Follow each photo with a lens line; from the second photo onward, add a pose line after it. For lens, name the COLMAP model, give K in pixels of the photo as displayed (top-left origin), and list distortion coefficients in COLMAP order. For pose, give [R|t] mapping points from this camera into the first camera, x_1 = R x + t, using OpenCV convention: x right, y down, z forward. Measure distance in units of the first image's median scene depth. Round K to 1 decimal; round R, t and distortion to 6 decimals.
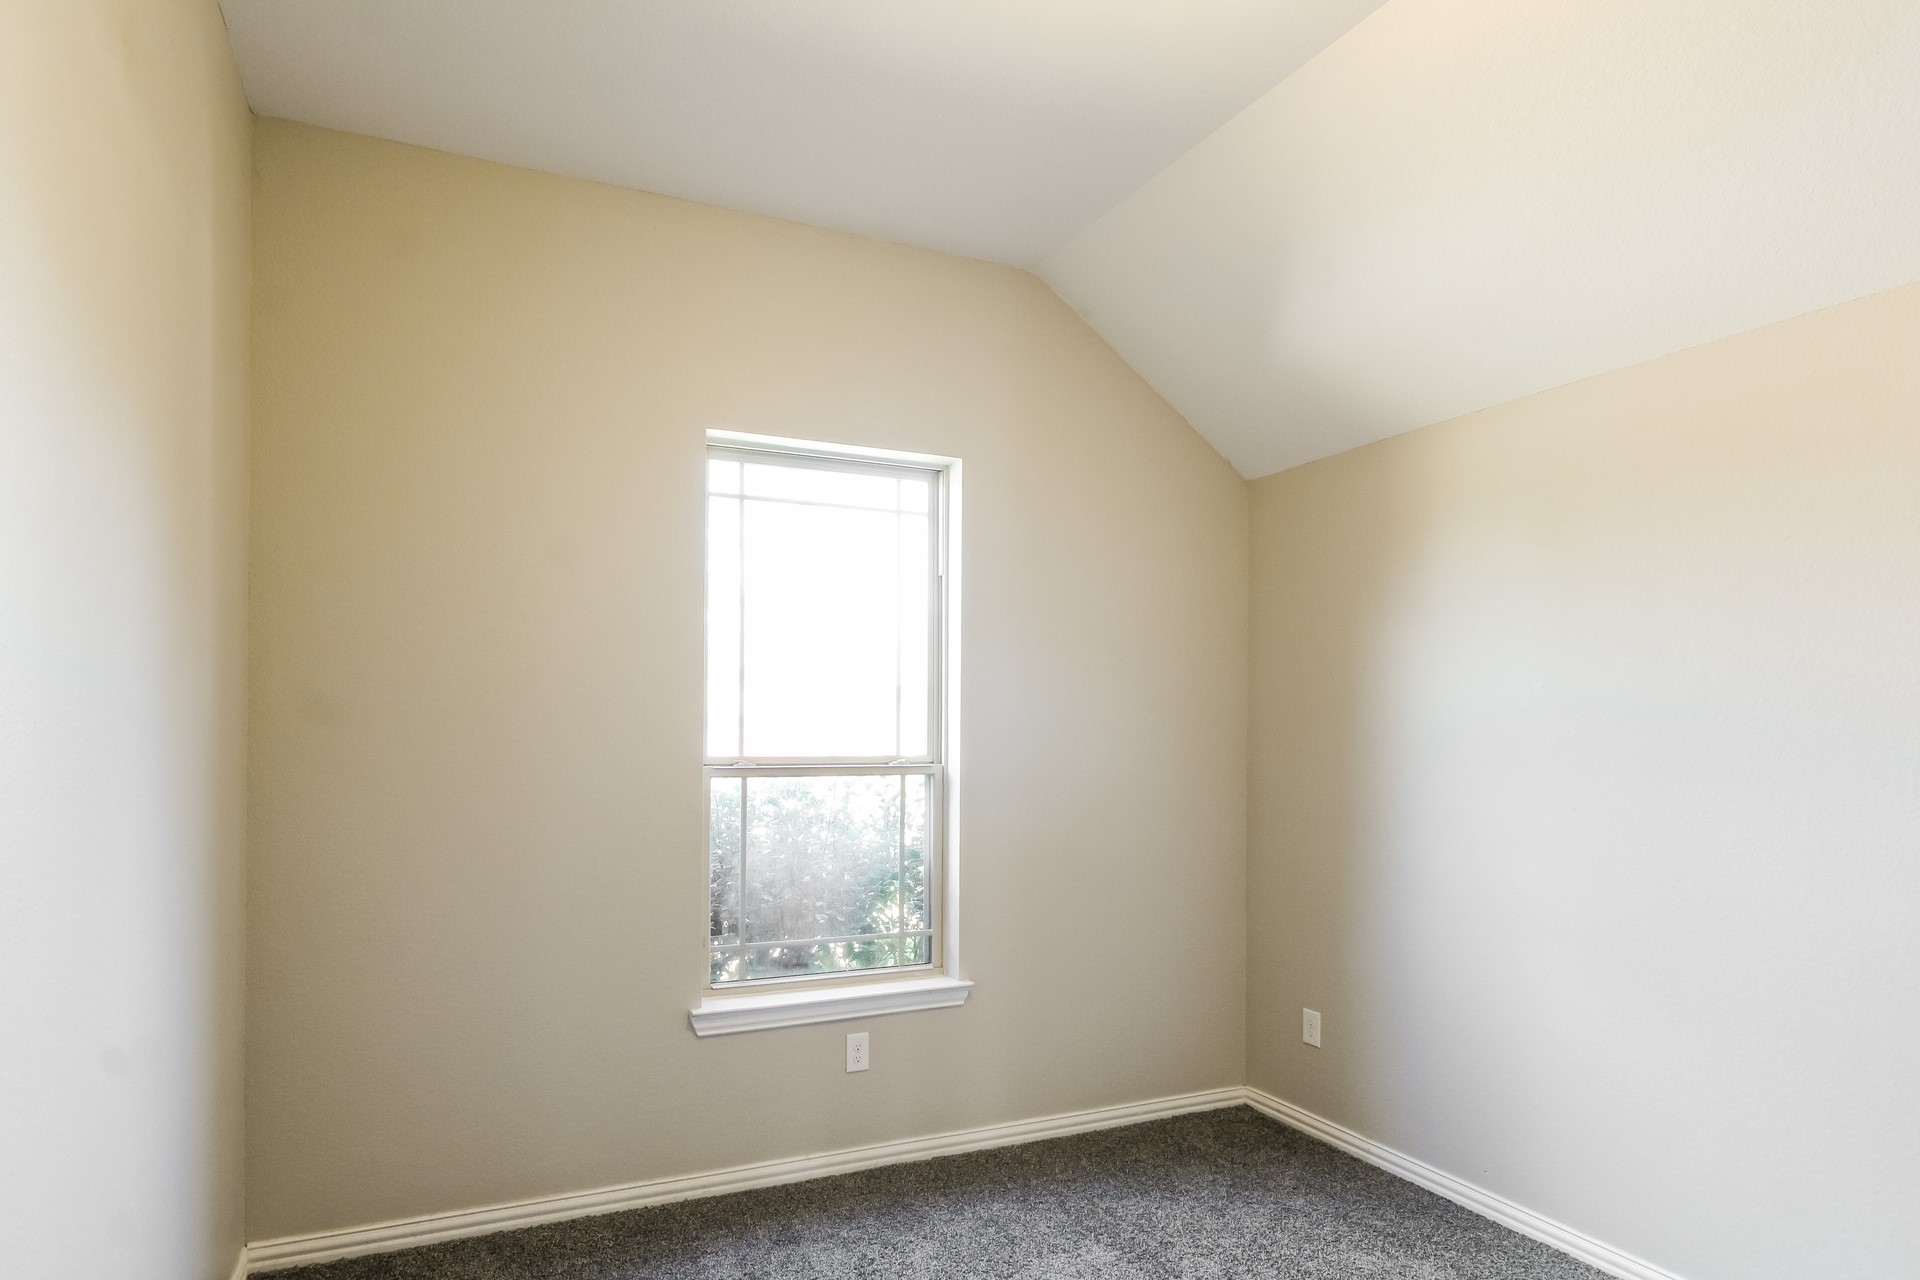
lens RADIAL K [[1080.6, 0, 960.0], [0, 1080.6, 640.0], [0, 0, 1]] dist [0.002281, 0.001201]
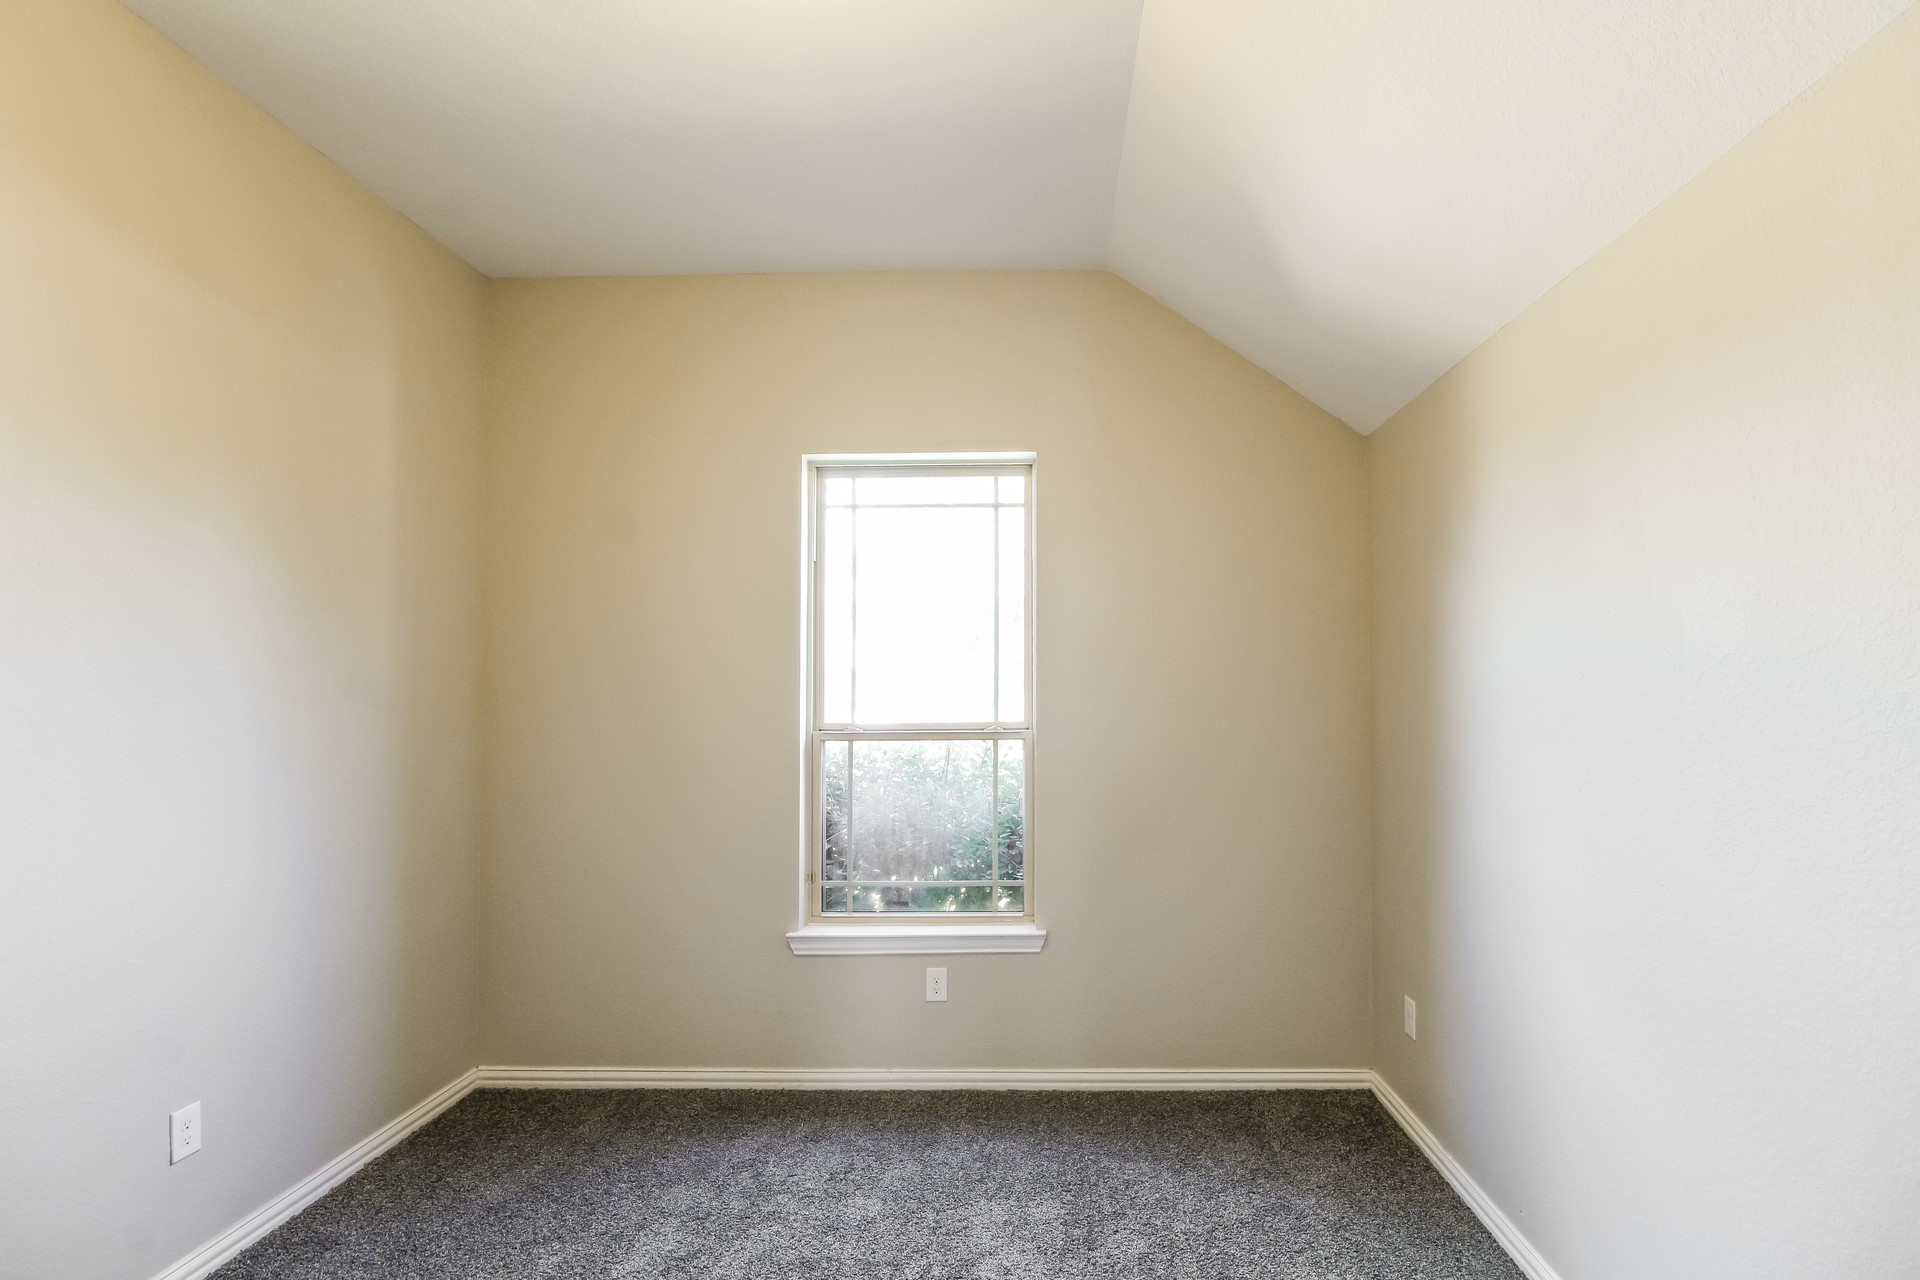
lens RADIAL K [[908.8, 0, 970.6], [0, 908.8, 617.2], [0, 0, 1]] dist [0.004229, -0.013504]
pose [[0.906277, -0.047683, -0.419987, 0.344546], [0.044330, 0.998859, -0.017747, 0.014603], [0.420354, -0.002535, 0.907357, 0.146015]]
